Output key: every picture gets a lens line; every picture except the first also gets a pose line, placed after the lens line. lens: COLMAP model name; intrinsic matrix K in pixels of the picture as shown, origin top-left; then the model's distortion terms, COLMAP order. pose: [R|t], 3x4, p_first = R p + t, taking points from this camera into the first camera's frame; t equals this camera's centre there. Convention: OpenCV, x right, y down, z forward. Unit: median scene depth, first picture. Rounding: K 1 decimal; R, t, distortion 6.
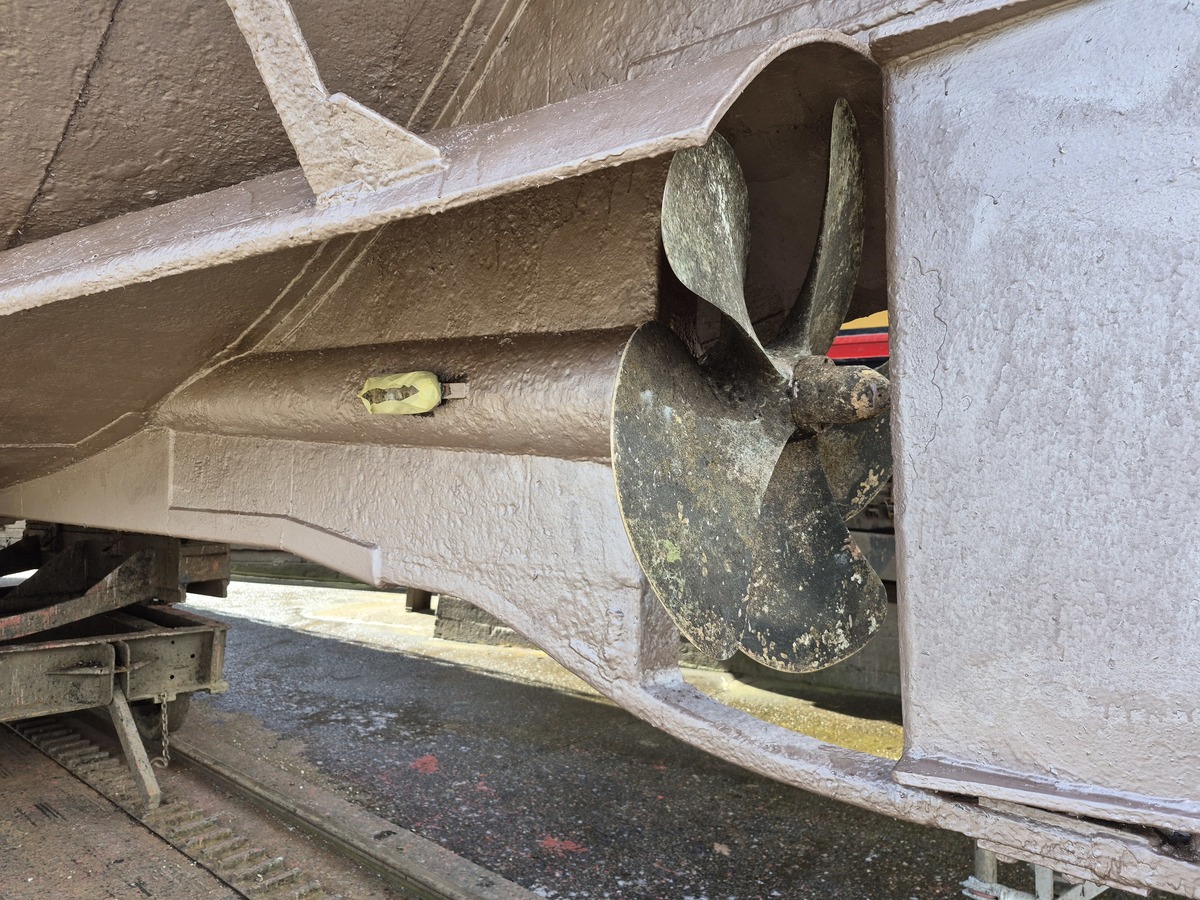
lens RADIAL K [[830.6, 0, 603.9], [0, 830.6, 425.9], [0, 0, 1]] dist [0.069332, -0.078062]
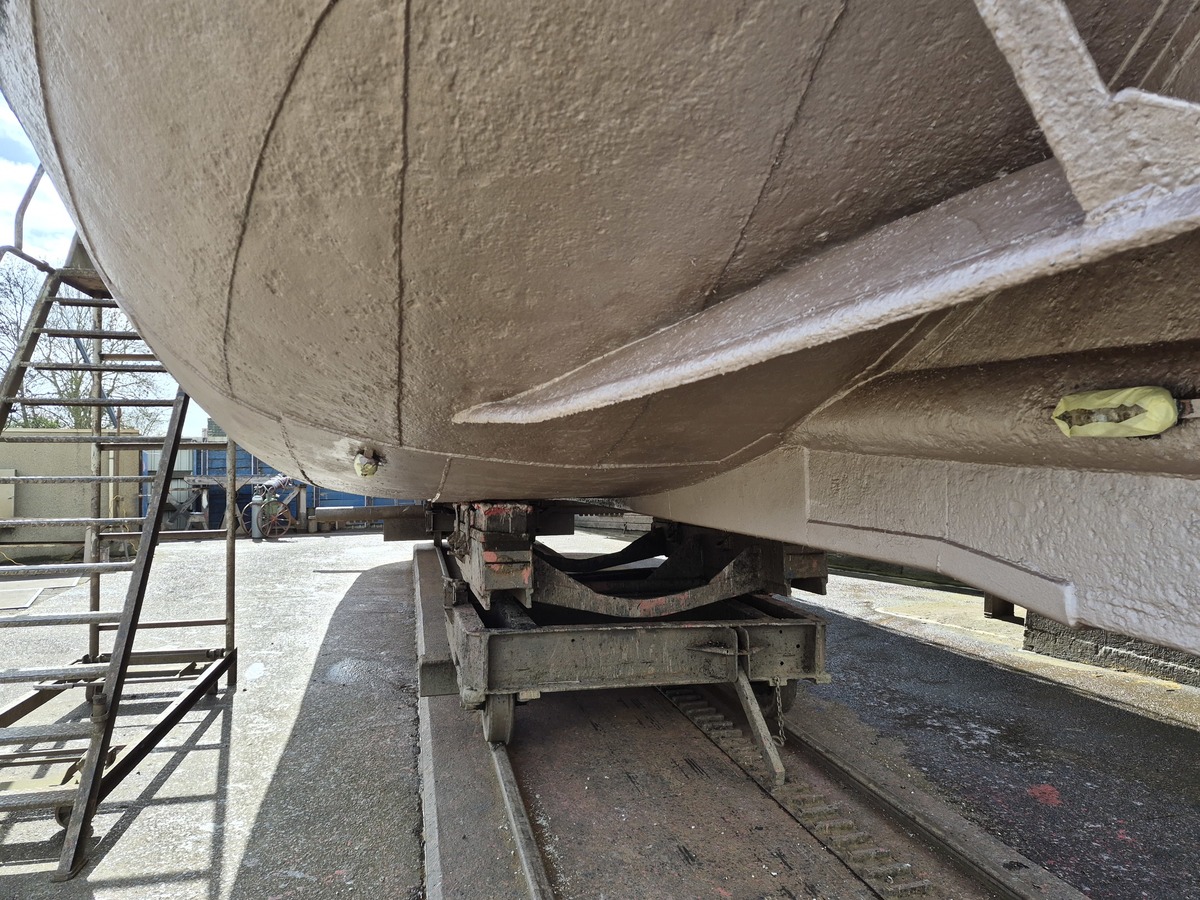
lens RADIAL K [[830.6, 0, 602.9], [0, 830.6, 437.4], [0, 0, 1]] dist [0.069332, -0.078062]
pose [[0.807540, -0.037996, -0.588588, -0.121192], [0.052508, 0.998592, 0.007578, -0.037013], [0.587471, -0.037026, 0.808398, -0.006827]]
